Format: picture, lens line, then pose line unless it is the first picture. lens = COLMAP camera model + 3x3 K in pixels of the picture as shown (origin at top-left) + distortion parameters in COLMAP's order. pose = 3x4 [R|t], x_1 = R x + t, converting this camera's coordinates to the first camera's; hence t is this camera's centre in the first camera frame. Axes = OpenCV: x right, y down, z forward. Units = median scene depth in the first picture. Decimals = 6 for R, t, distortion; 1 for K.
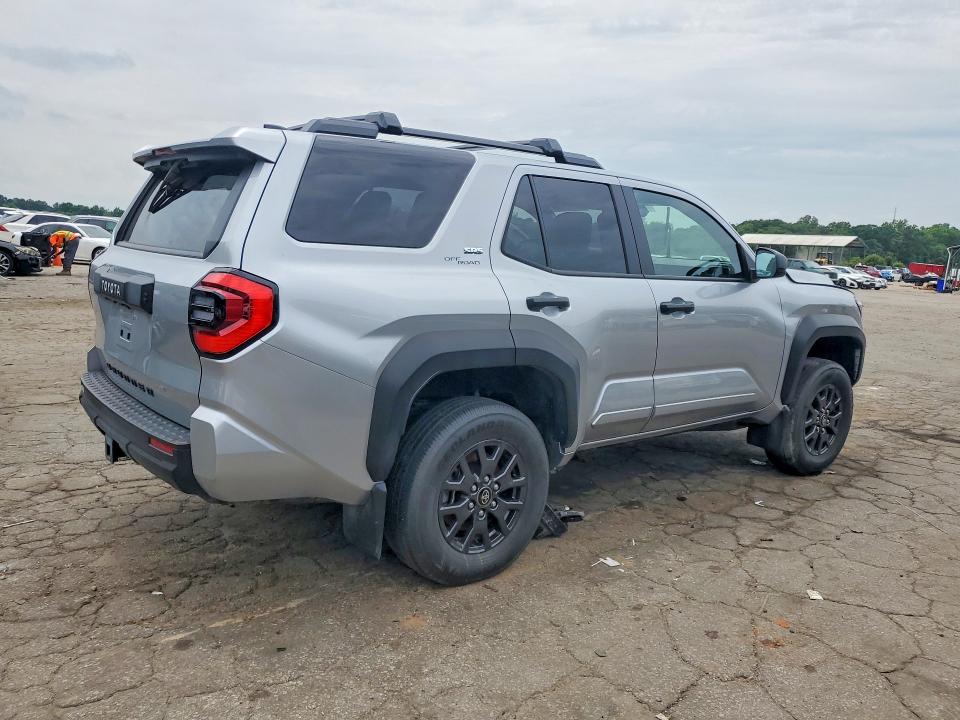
lens RADIAL K [[753.8, 0, 478.5], [0, 753.8, 354.4], [0, 0, 1]] dist [0.011567, 0.009096]
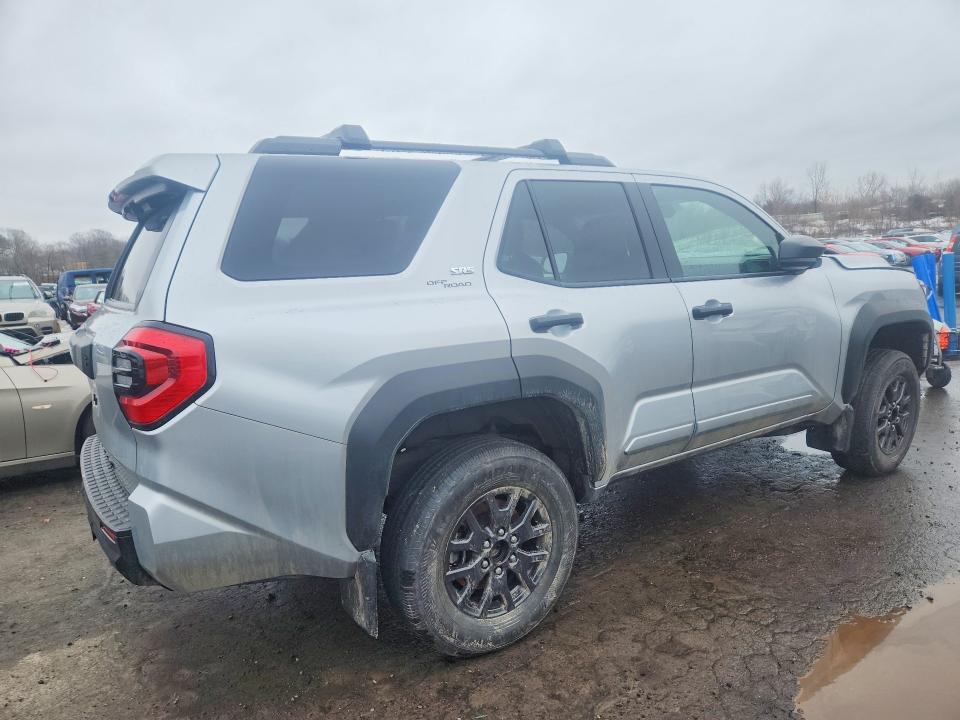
lens RADIAL K [[686.0, 0, 474.2], [0, 686.0, 366.3], [0, 0, 1]] dist [0.033230, 0.007178]
pose [[0.991420, -0.088997, -0.095736, 0.070514], [0.088706, 0.996031, -0.007302, -0.020053], [0.096006, -0.001253, 0.995380, 0.202580]]
